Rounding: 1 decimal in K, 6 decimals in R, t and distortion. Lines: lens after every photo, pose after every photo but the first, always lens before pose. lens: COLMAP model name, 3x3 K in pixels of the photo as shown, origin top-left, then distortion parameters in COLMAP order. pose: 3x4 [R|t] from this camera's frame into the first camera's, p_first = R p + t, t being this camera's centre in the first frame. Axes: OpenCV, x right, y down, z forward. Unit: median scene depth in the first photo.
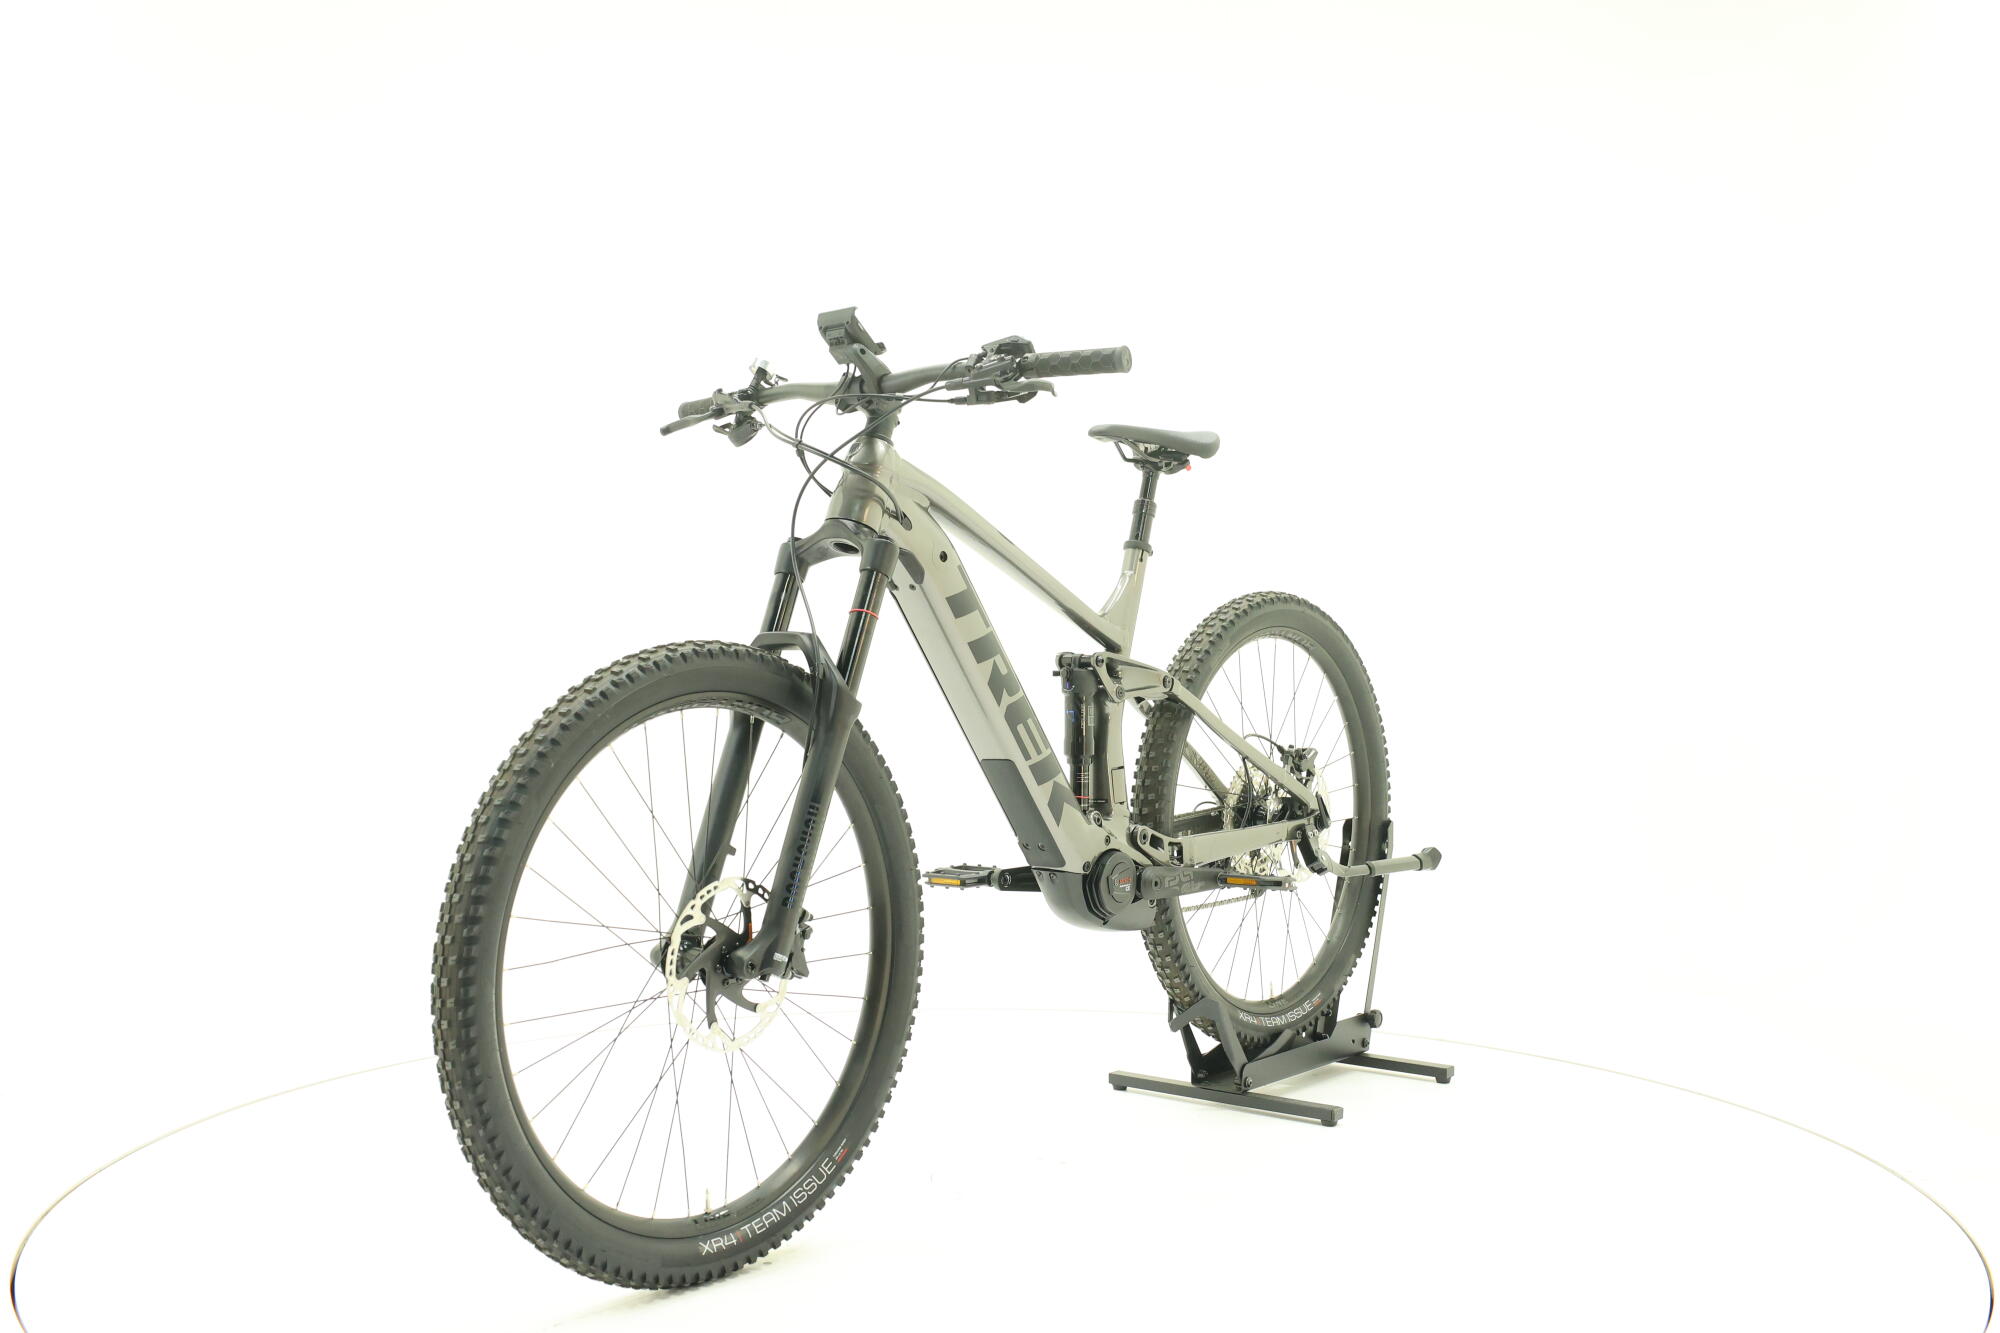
lens RADIAL K [[2216.1, 0, 1000.0], [0, 2216.1, 666.5], [0, 0, 1]] dist [0.020043, 0.016711]
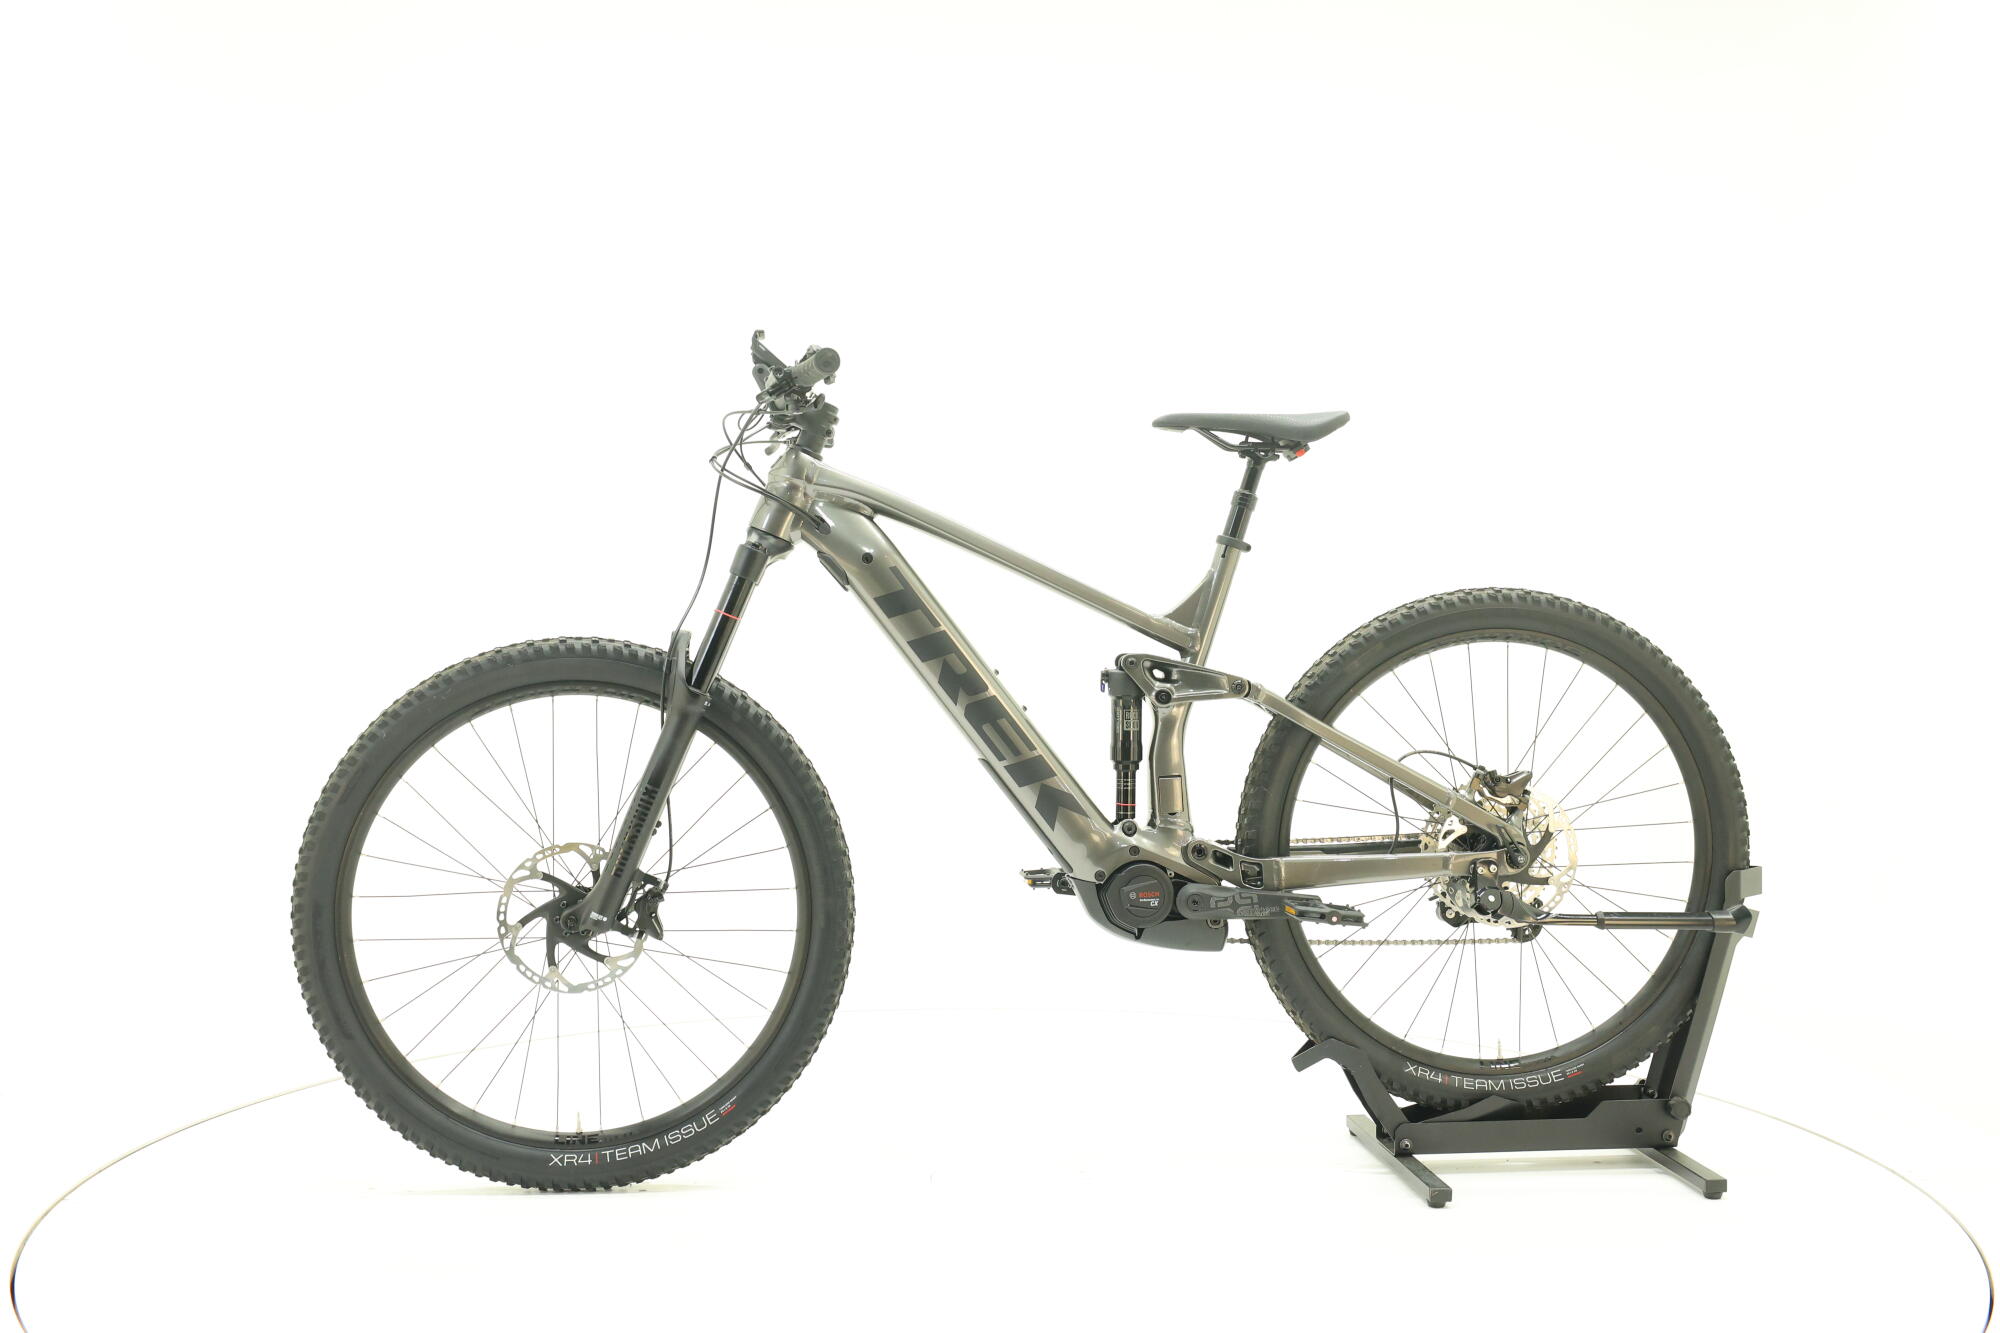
lens RADIAL K [[2156.8, 0, 1000.0], [0, 2156.8, 666.5], [0, 0, 1]] dist [0.009048, 0.002728]
pose [[0.696900, 0.029728, -0.716551, 0.747250], [-0.021484, 0.999557, 0.020574, -0.021216], [0.716846, 0.001056, 0.697231, 0.345031]]
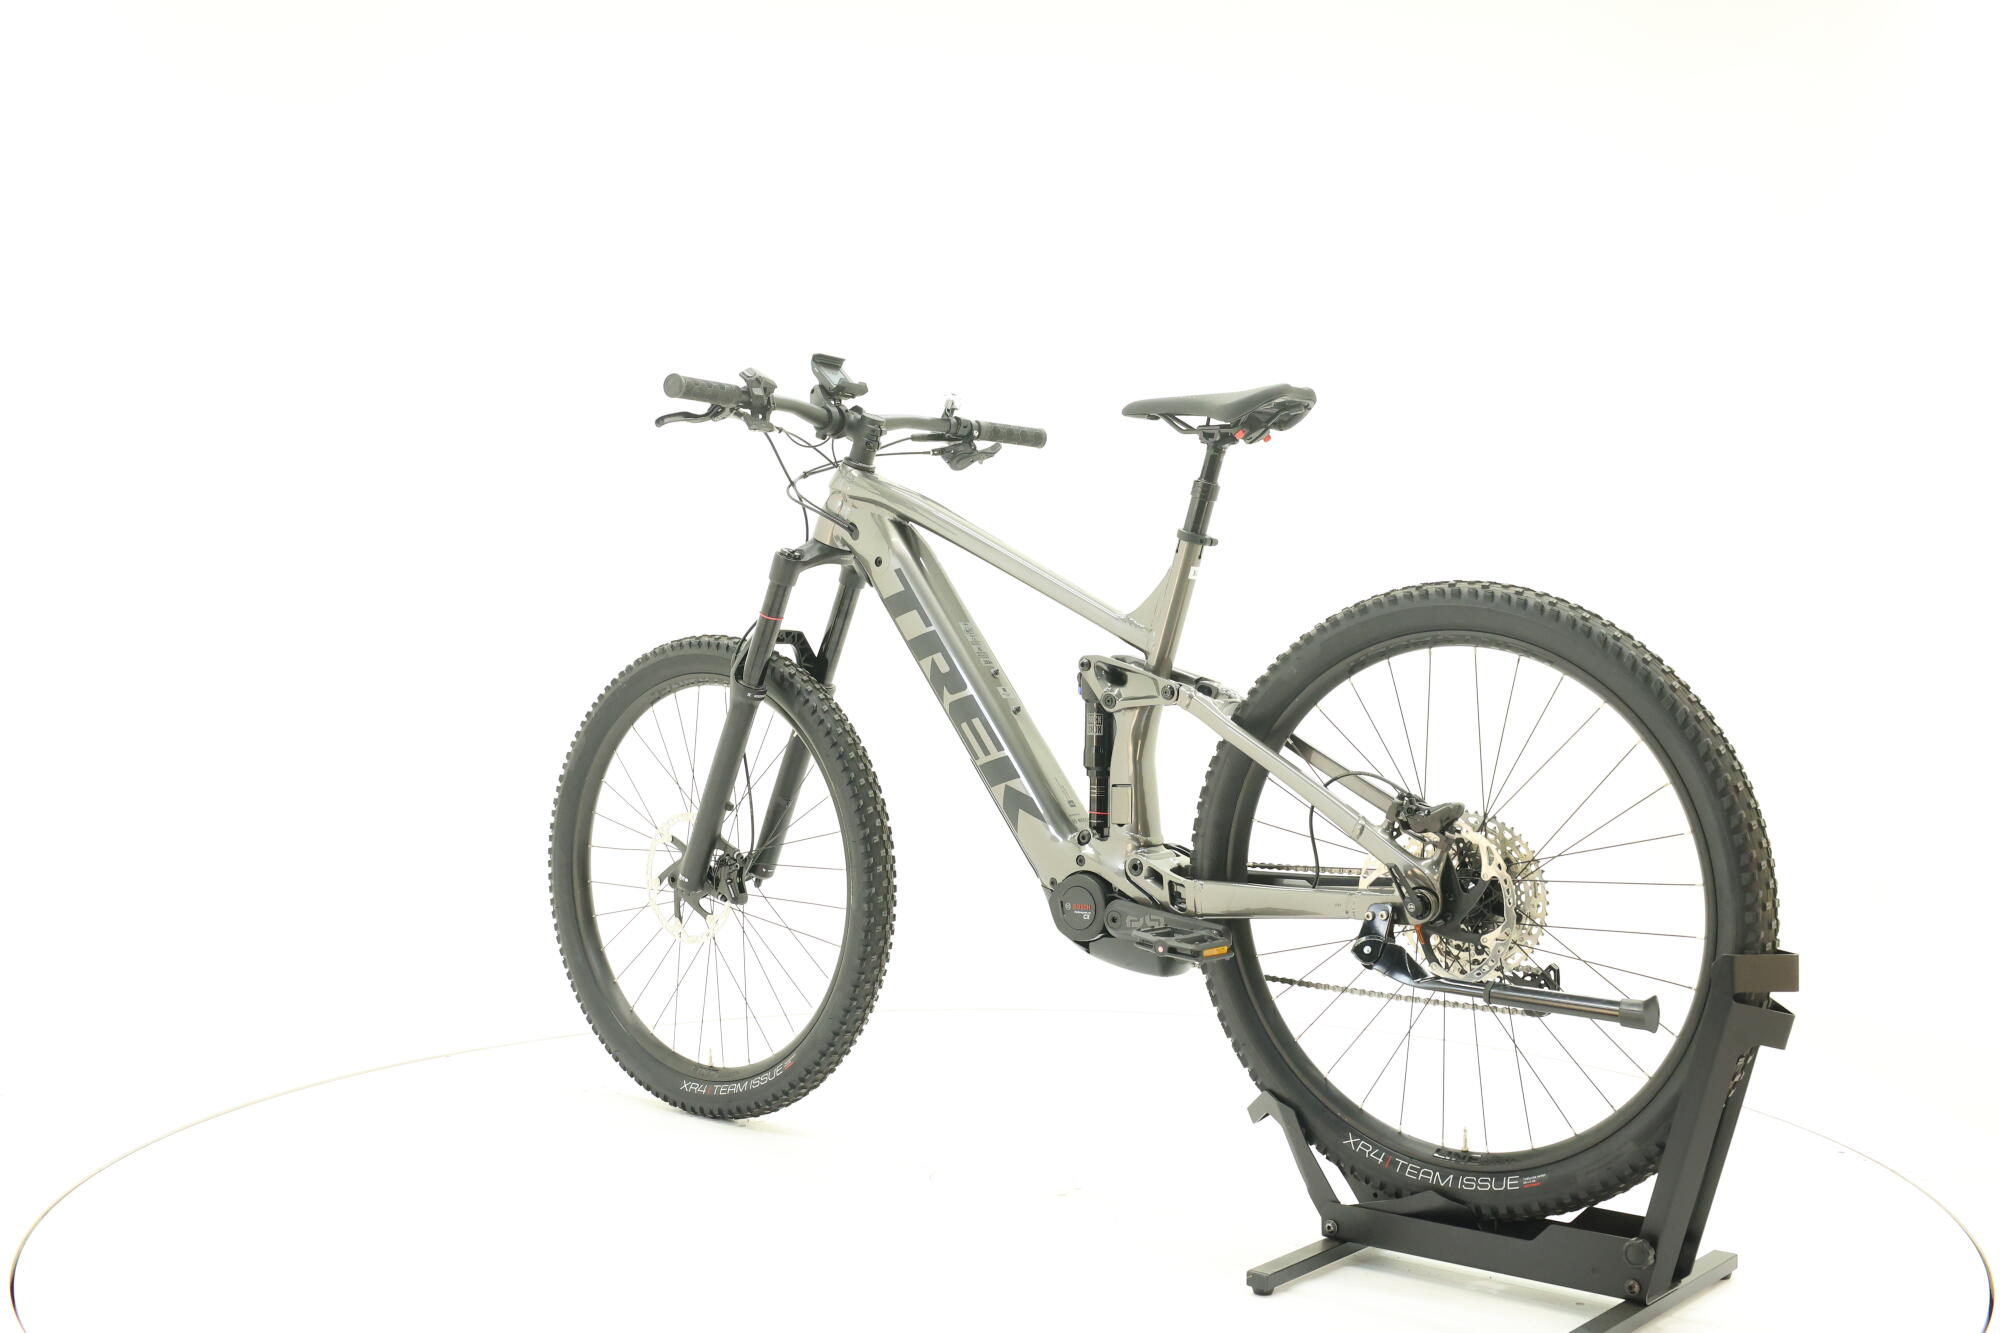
lens RADIAL K [[2156.8, 0, 1000.0], [0, 2156.8, 666.5], [0, 0, 1]] dist [0.009048, 0.002728]
pose [[-0.033352, 0.030514, -0.998978, 1.043557], [-0.018347, 0.999347, 0.031138, -0.032451], [0.999275, 0.019367, -0.032771, 1.106004]]
